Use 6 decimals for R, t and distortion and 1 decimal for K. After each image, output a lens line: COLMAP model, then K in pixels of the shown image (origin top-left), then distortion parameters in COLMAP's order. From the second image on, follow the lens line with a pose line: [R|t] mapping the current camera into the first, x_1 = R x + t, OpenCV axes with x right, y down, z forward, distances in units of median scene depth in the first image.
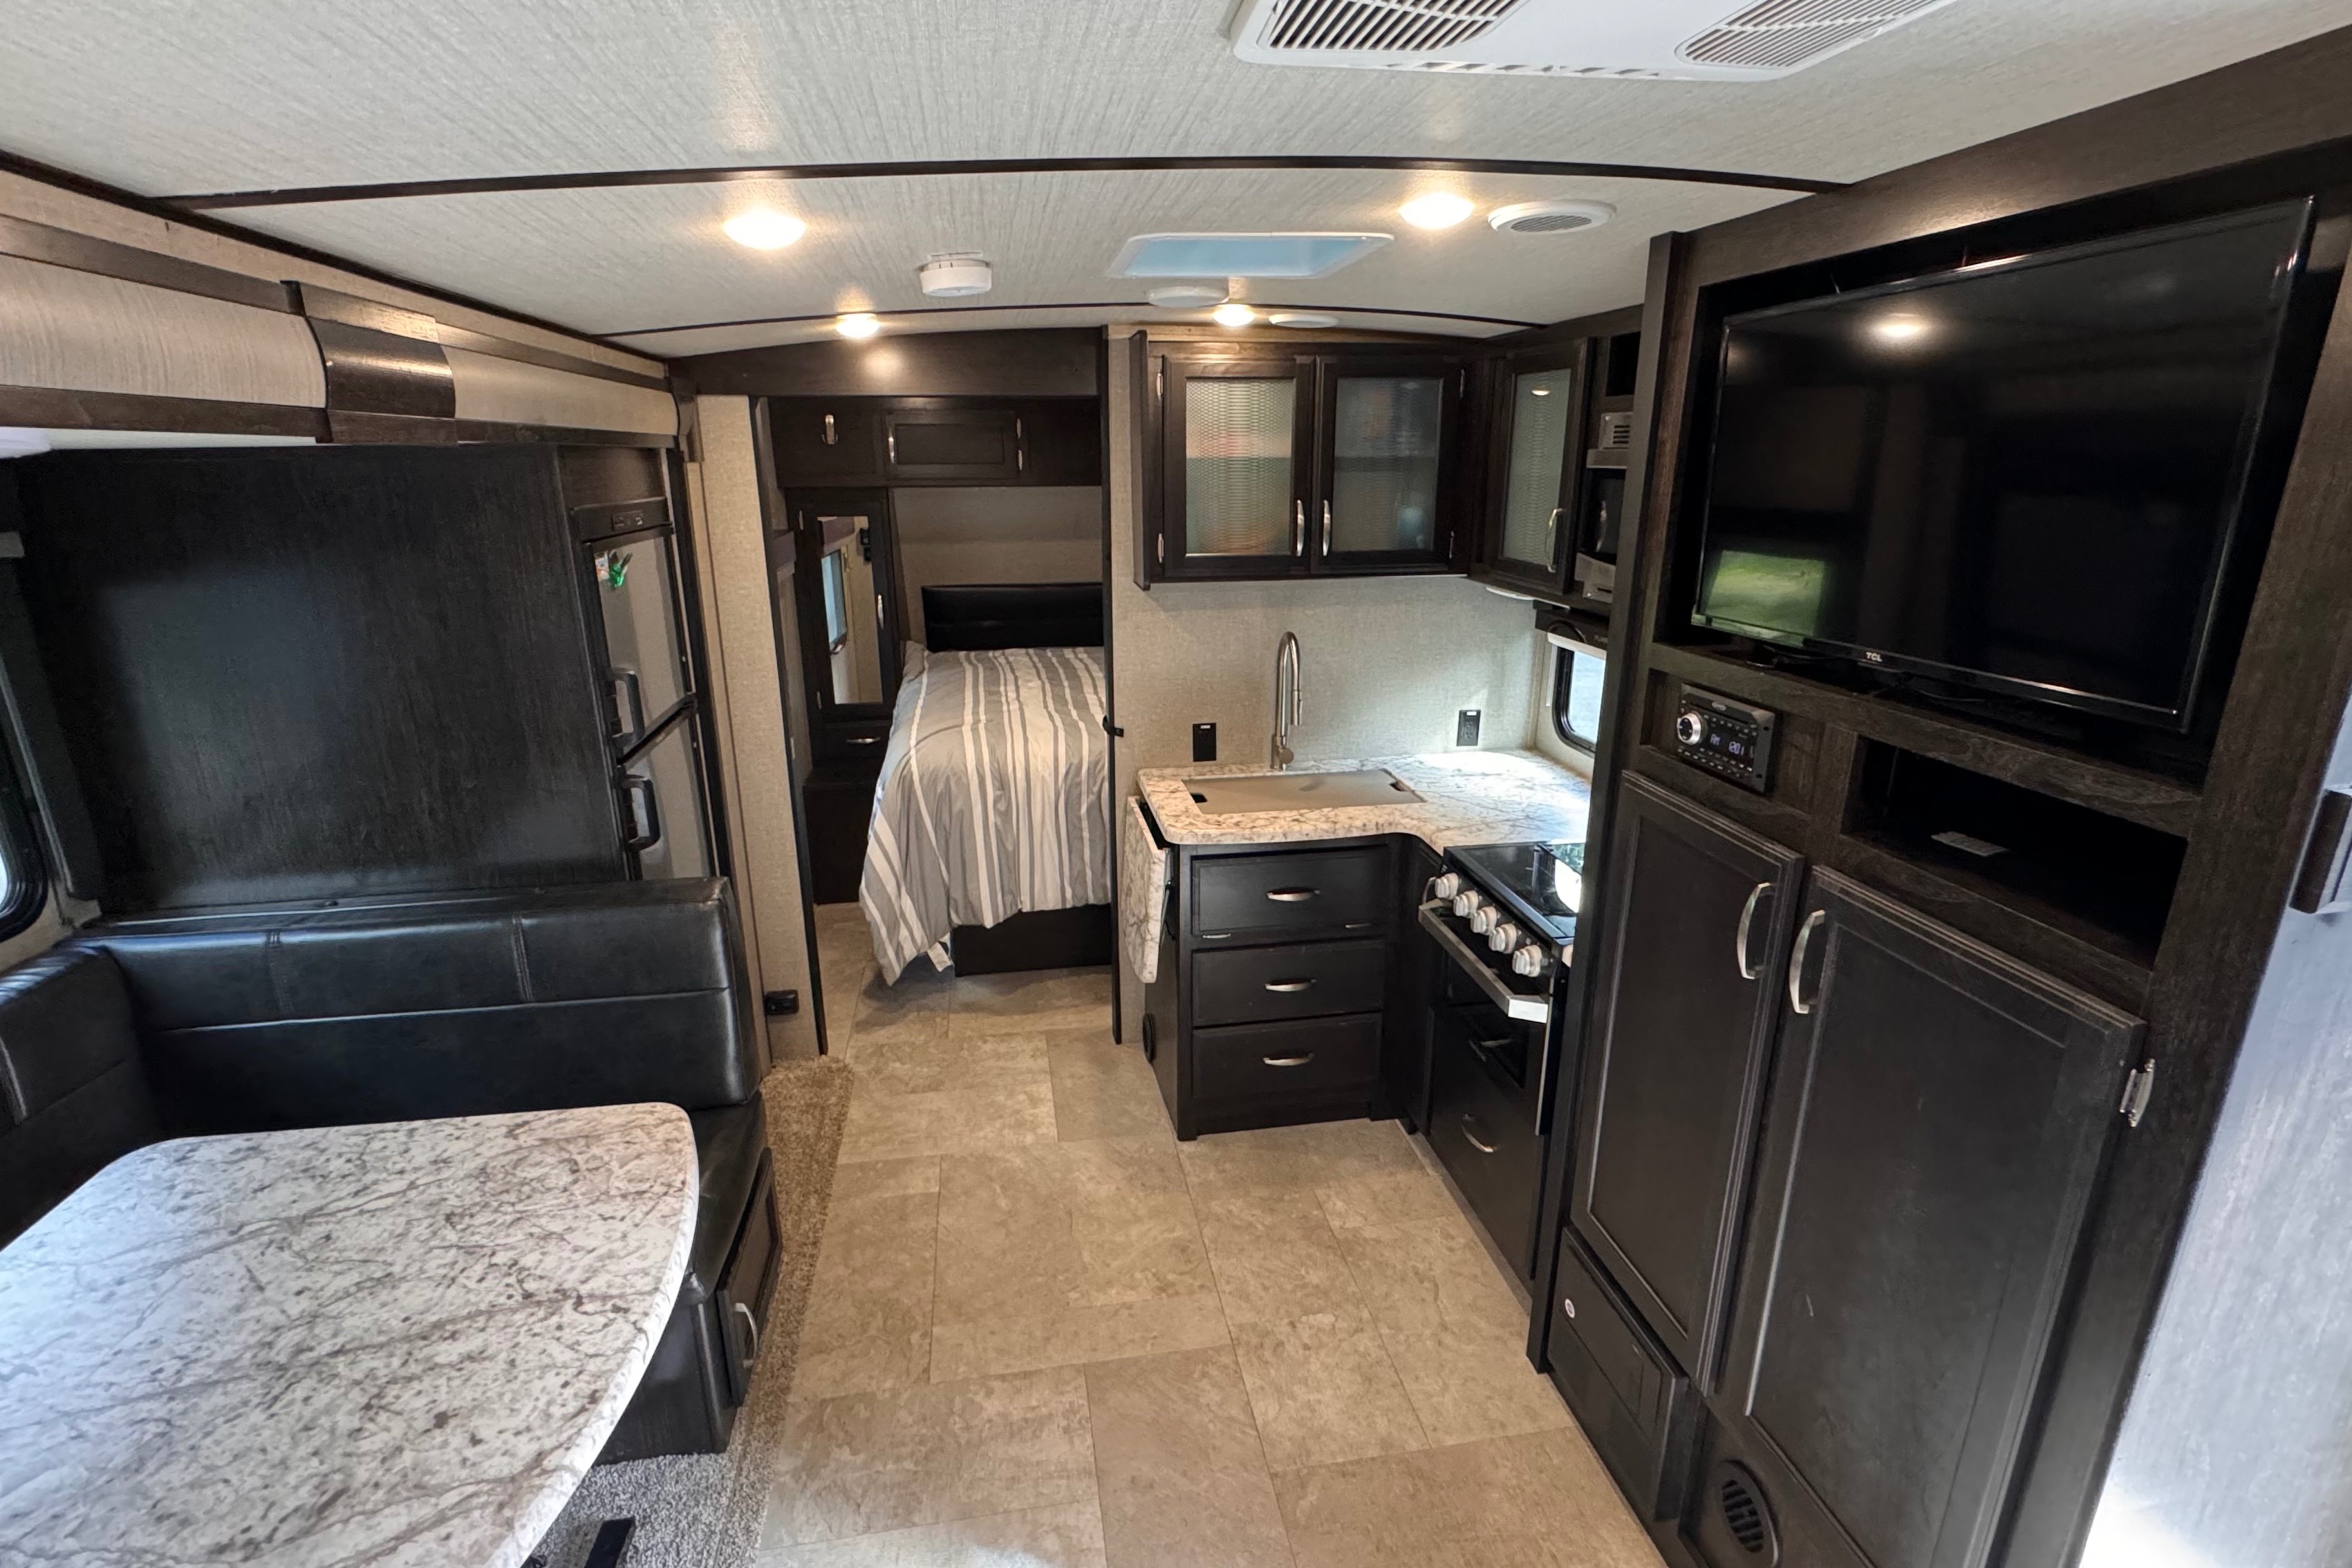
lens RADIAL K [[1110.8, 0, 1176.0], [0, 1110.8, 784.0], [0, 0, 1]] dist [-0.001389, 0.000705]
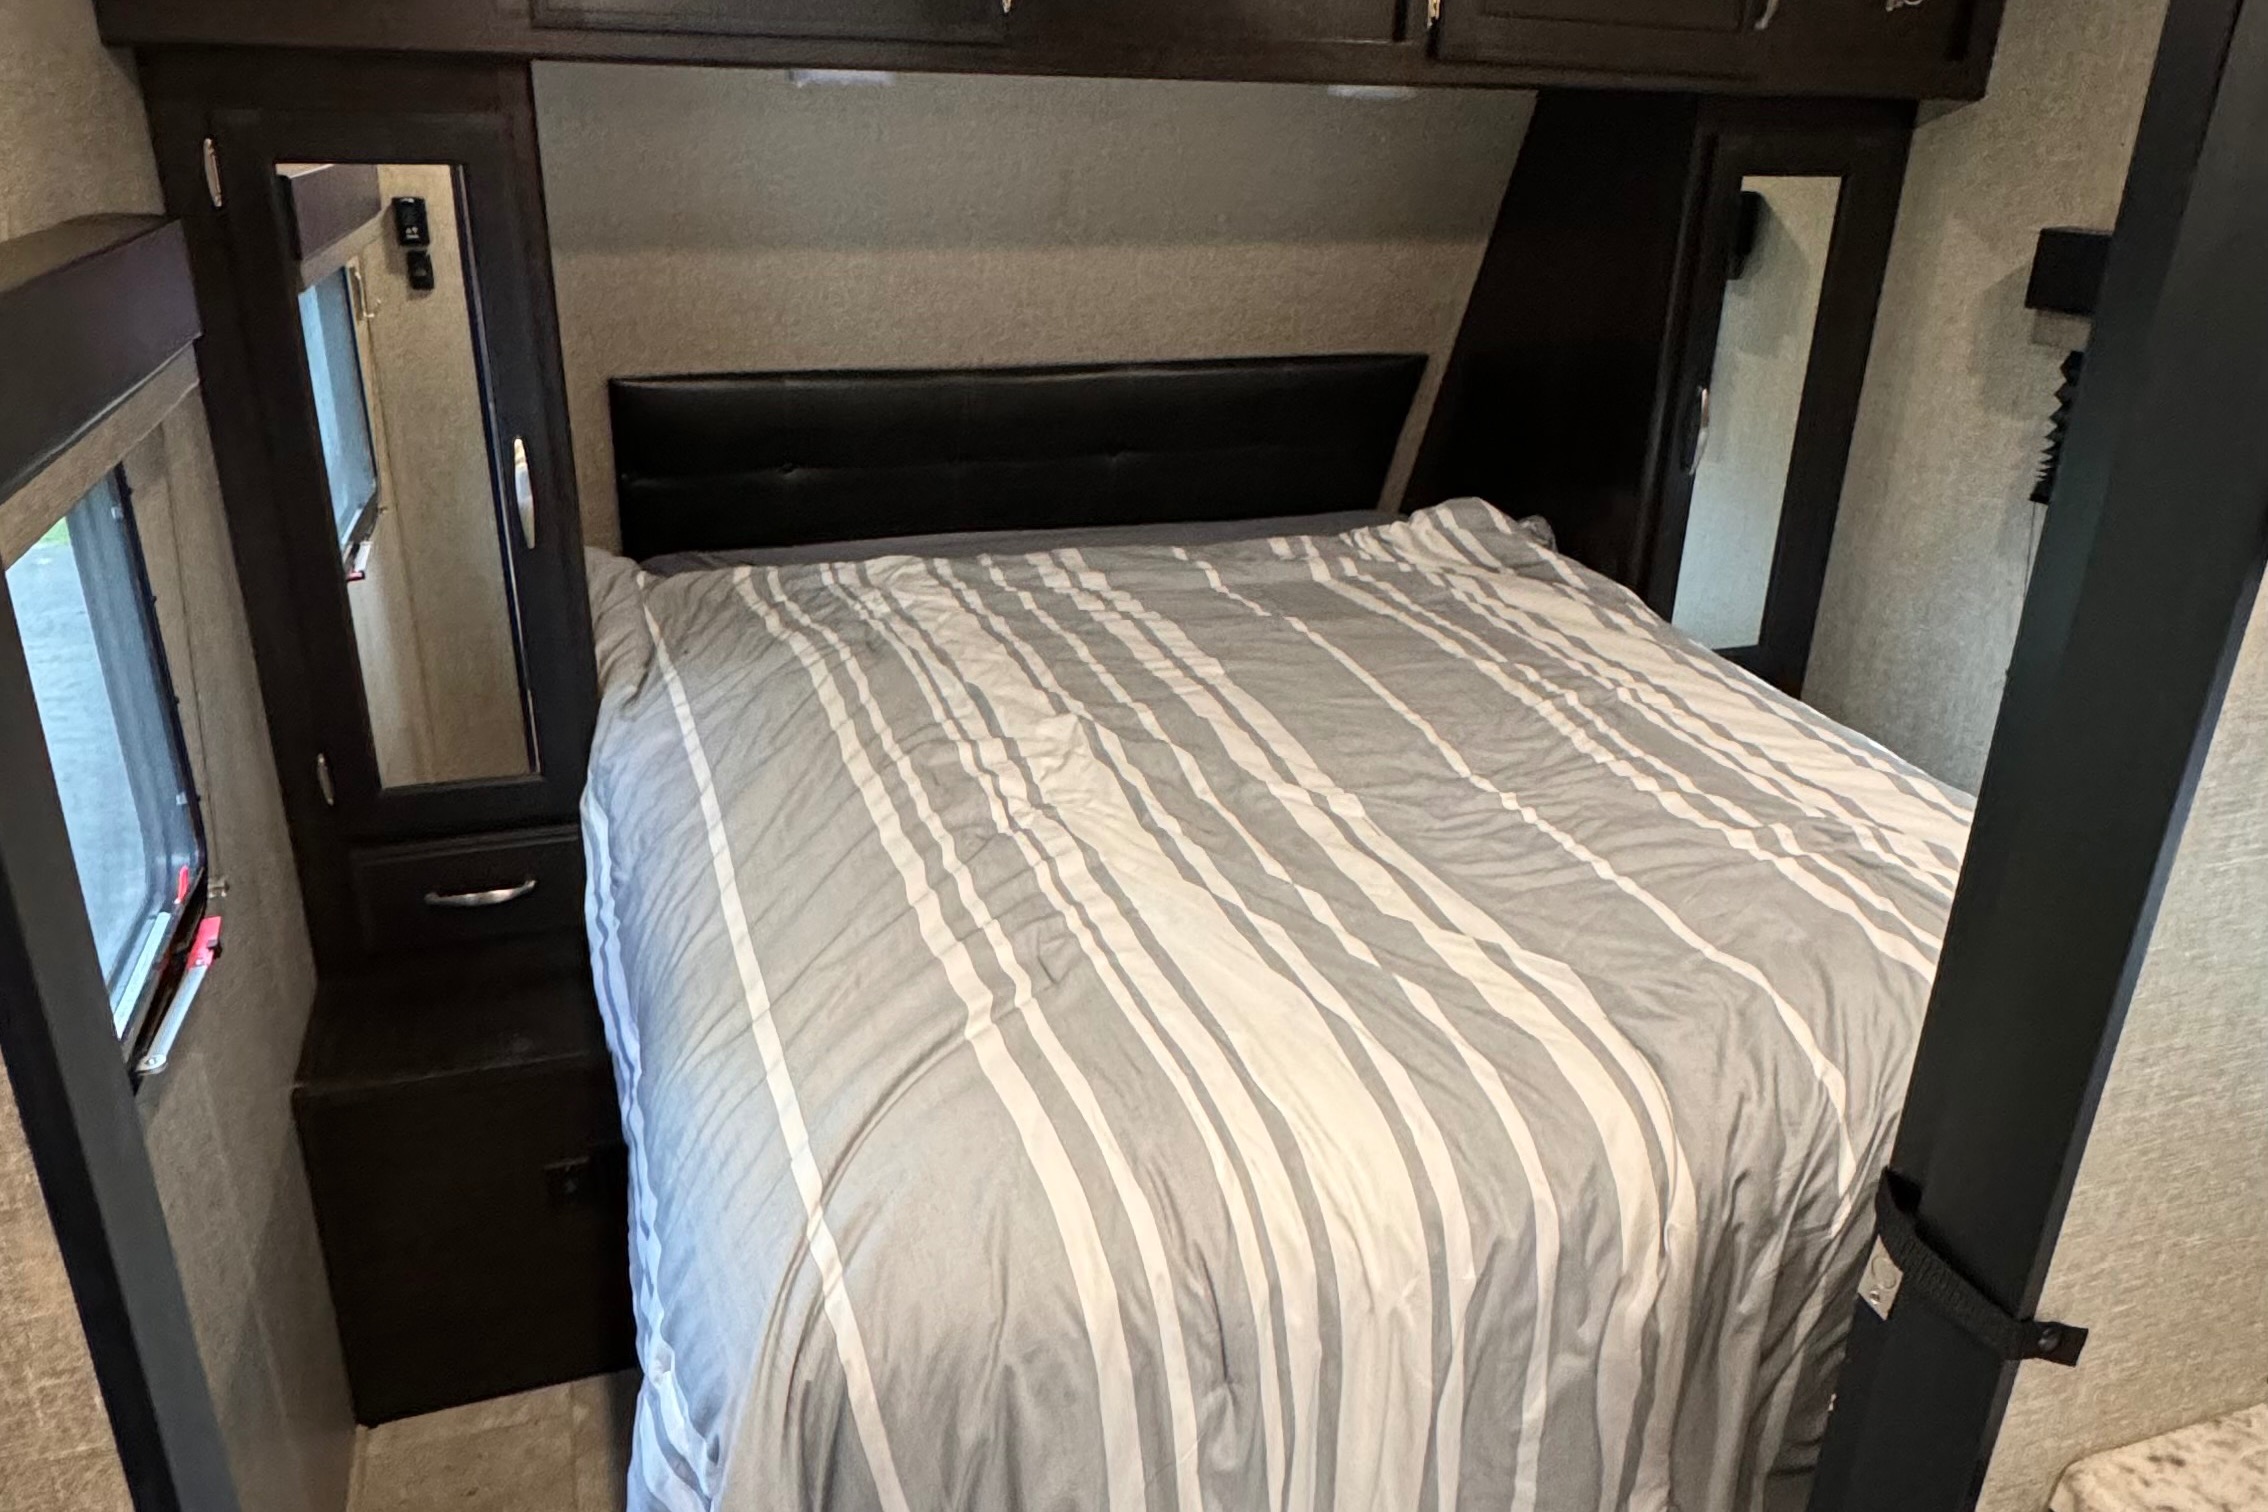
lens RADIAL K [[1595.8, 0, 1134.0], [0, 1595.8, 756.0], [0, 0, 1]] dist [-0.002786, -0.000772]
pose [[0.984596, -0.036415, 0.171012, -0.275695], [0.017562, 0.993722, 0.110487, -0.197730], [-0.173962, -0.105781, 0.979054, 0.831016]]
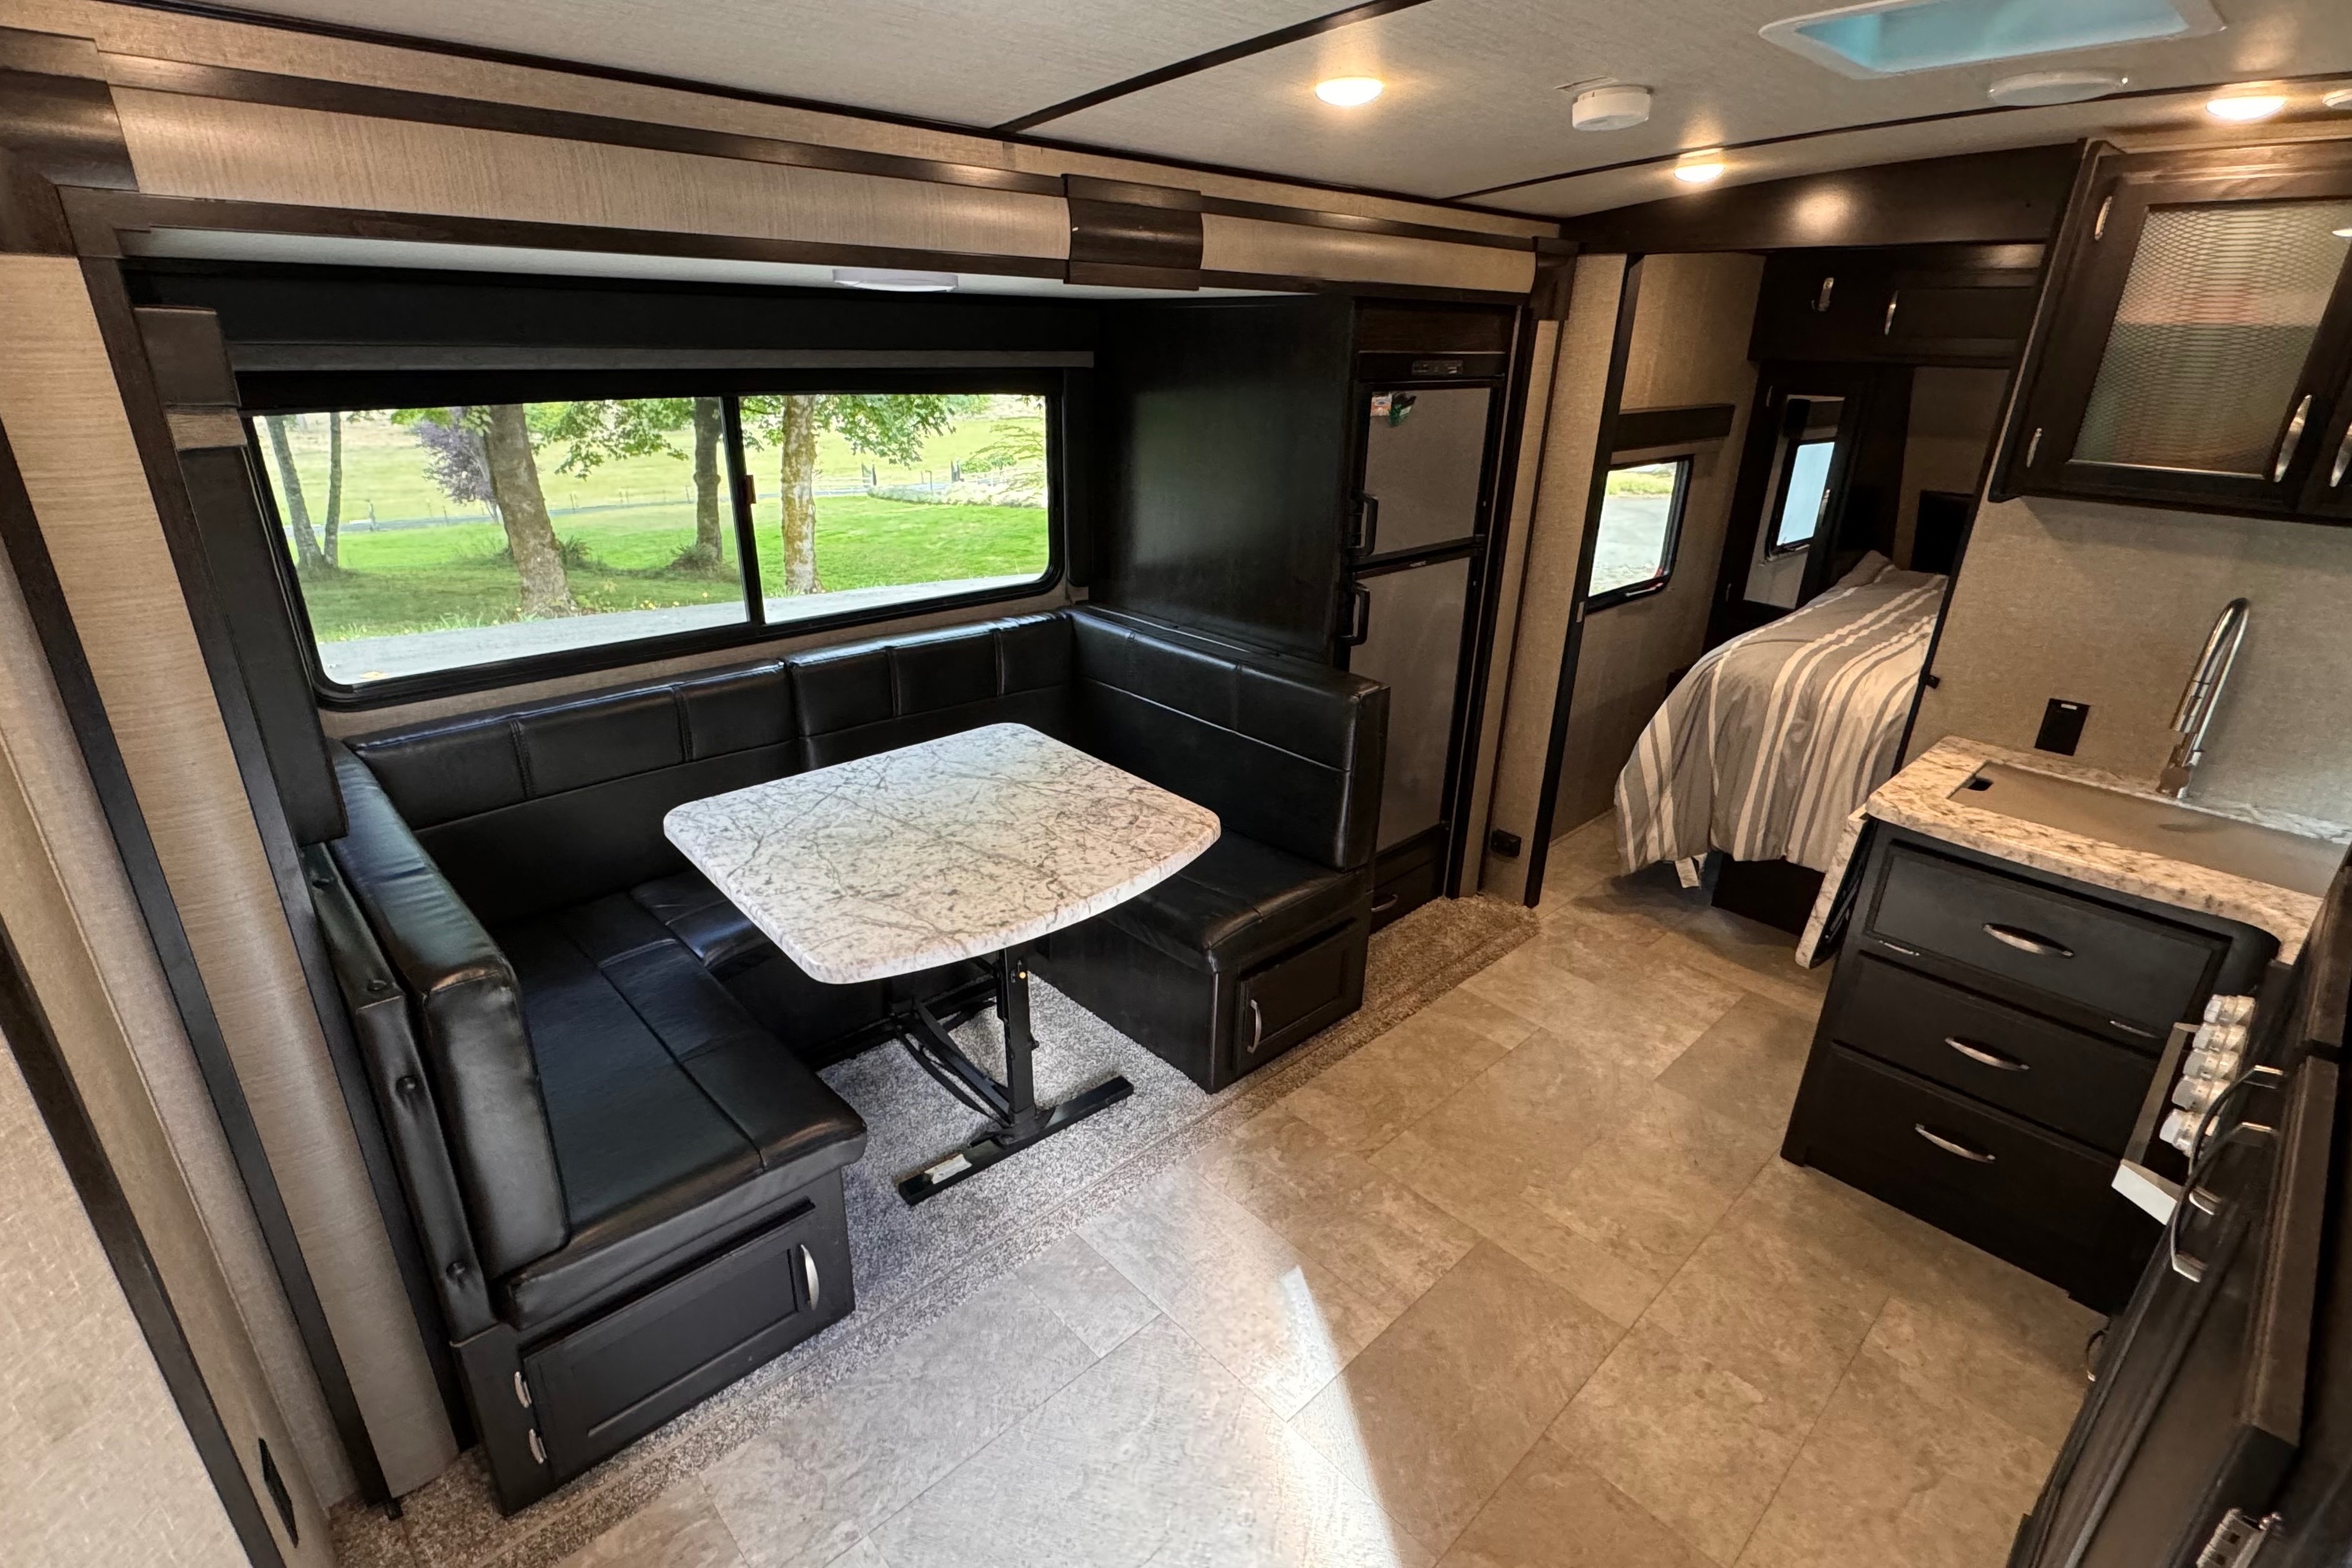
lens RADIAL K [[1110.8, 0, 1176.0], [0, 1110.8, 784.0], [0, 0, 1]] dist [-0.001389, 0.000705]
pose [[0.554631, 0.331009, -0.763424, 0.304624], [-0.258260, 0.940641, 0.220221, -0.013646], [0.791003, 0.075020, 0.607195, 0.099469]]
